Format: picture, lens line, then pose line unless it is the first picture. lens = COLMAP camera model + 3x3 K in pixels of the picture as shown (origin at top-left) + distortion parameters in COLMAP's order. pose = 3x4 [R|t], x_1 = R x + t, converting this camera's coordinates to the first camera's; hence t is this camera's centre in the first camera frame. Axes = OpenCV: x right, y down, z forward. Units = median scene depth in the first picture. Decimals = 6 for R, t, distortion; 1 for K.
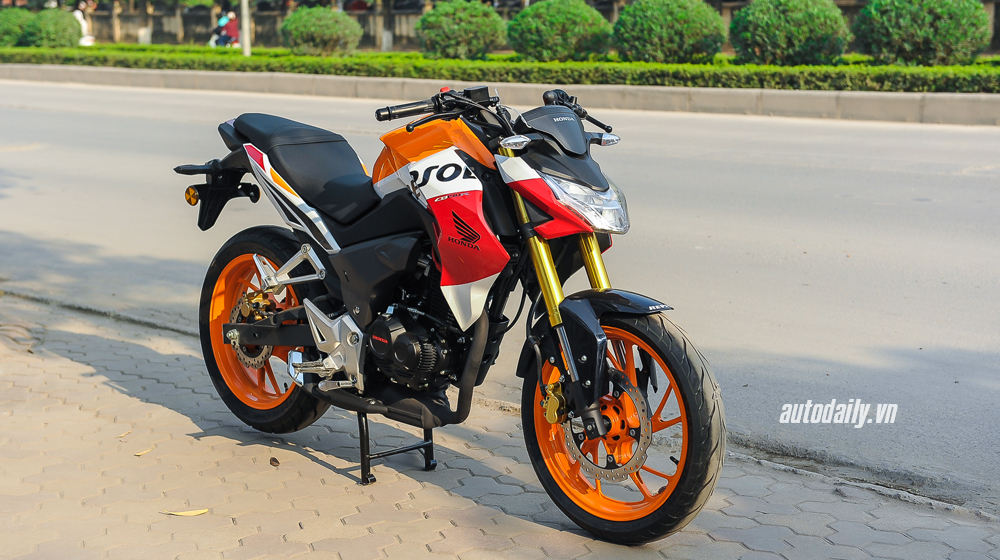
lens RADIAL K [[1524.7, 0, 499.4], [0, 1524.7, 273.9], [0, 0, 1]] dist [0.088489, 0.000000]
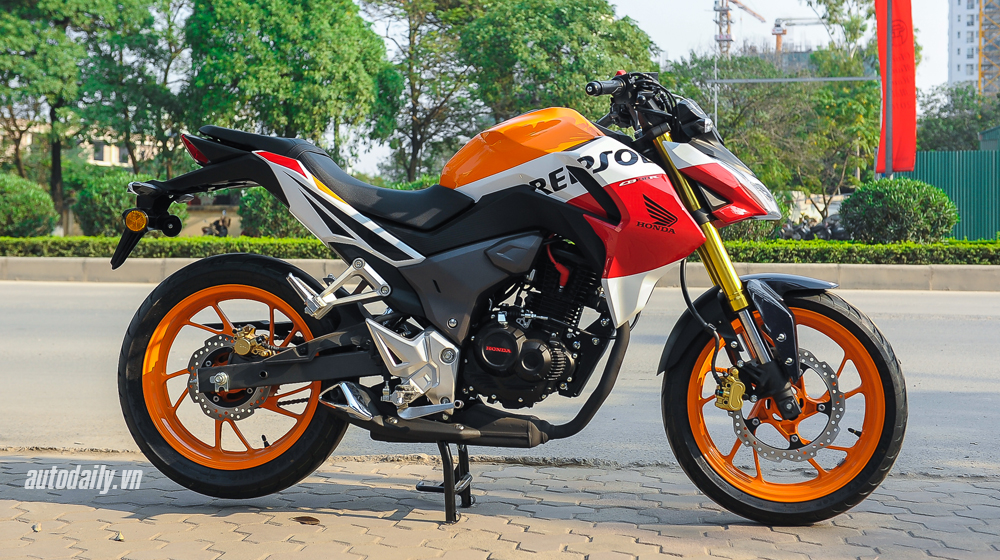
lens RADIAL K [[1232.5, 0, 513.5], [0, 1232.5, 208.2], [0, 0, 1]] dist [0.050353, 0.000000]
pose [[0.777319, 0.031255, 0.628329, -0.112949], [0.085754, 0.984179, -0.155043, 0.015728], [-0.623234, 0.174399, 0.762341, 0.088146]]
